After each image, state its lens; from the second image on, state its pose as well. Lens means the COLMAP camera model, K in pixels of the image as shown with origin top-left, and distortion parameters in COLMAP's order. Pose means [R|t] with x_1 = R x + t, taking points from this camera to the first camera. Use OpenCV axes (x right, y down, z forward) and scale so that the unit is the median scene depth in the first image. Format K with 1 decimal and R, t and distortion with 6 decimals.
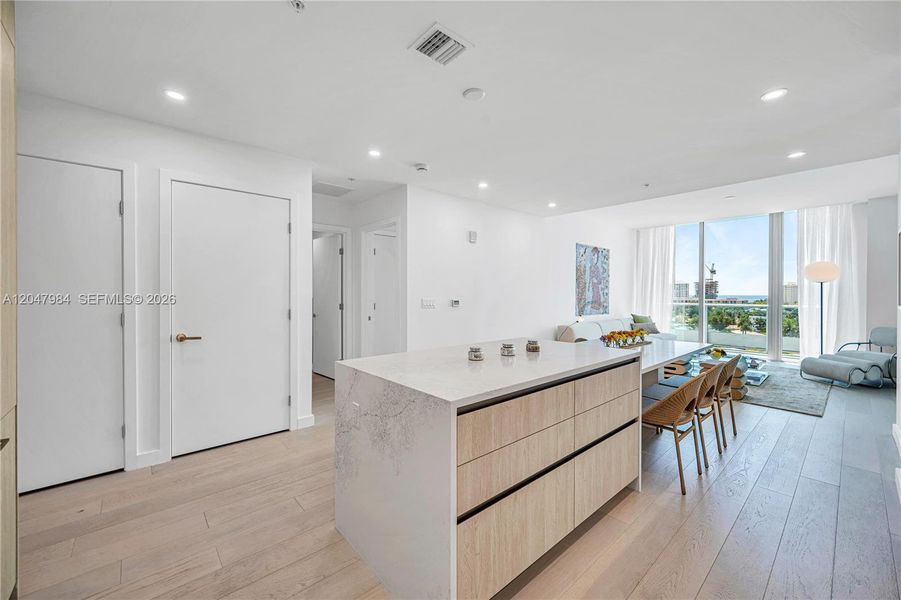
lens RADIAL K [[361.4, 0, 446.4], [0, 361.4, 293.3], [0, 0, 1]] dist [0.001857, -0.000455]
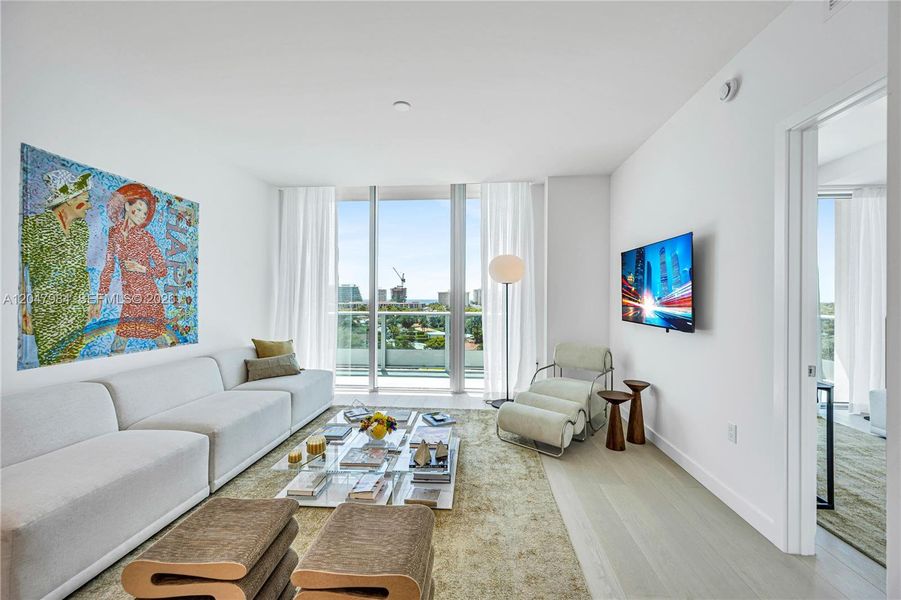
lens RADIAL K [[361.4, 0, 454.6], [0, 361.4, 297.5], [0, 0, 1]] dist [0.001857, -0.000455]
pose [[0.714391, -0.001155, 0.699746, 0.389669], [0.002990, 0.999995, -0.001402, 0.000004], [-0.699741, 0.003094, 0.714390, 0.475146]]
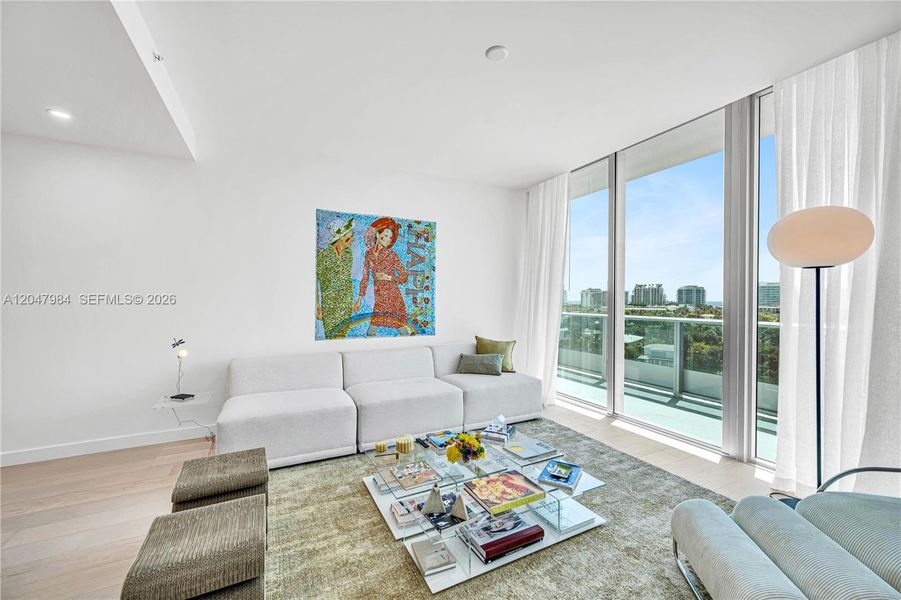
lens RADIAL K [[361.4, 0, 448.4], [0, 361.4, 302.9], [0, 0, 1]] dist [0.001857, -0.000455]
pose [[0.967935, 0.003354, -0.251178, 0.664072], [-0.000101, 0.999916, 0.012964, -0.002113], [0.251200, -0.012523, 0.967854, 0.485827]]
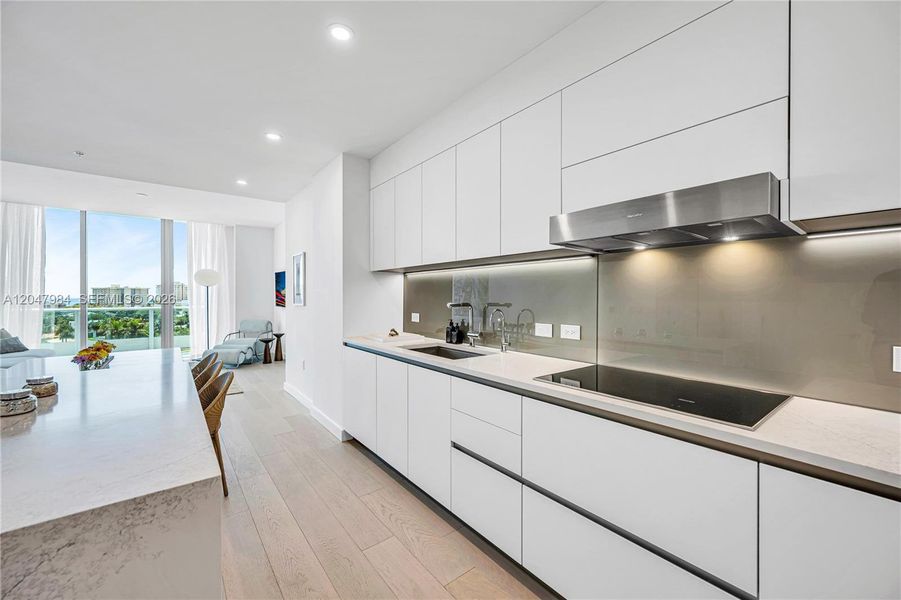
lens RADIAL K [[361.4, 0, 453.7], [0, 361.4, 297.5], [0, 0, 1]] dist [0.001857, -0.000455]
pose [[0.048931, -0.007583, 0.998773, -0.104140], [0.003016, 0.999968, 0.007444, 0.000013], [-0.998798, 0.002648, 0.048952, 0.106987]]
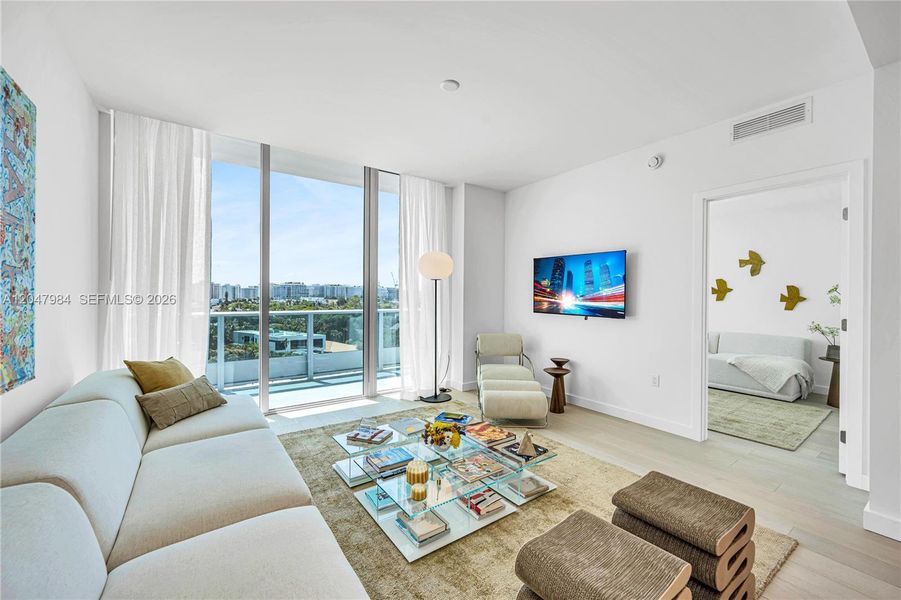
lens RADIAL K [[361.4, 0, 450.9], [0, 361.4, 296.9], [0, 0, 1]] dist [0.001857, -0.000455]
pose [[0.103262, -0.005028, 0.994641, 0.261085], [-0.002568, 0.999983, 0.005322, 0.001347], [-0.994651, -0.003103, 0.103247, 0.759897]]
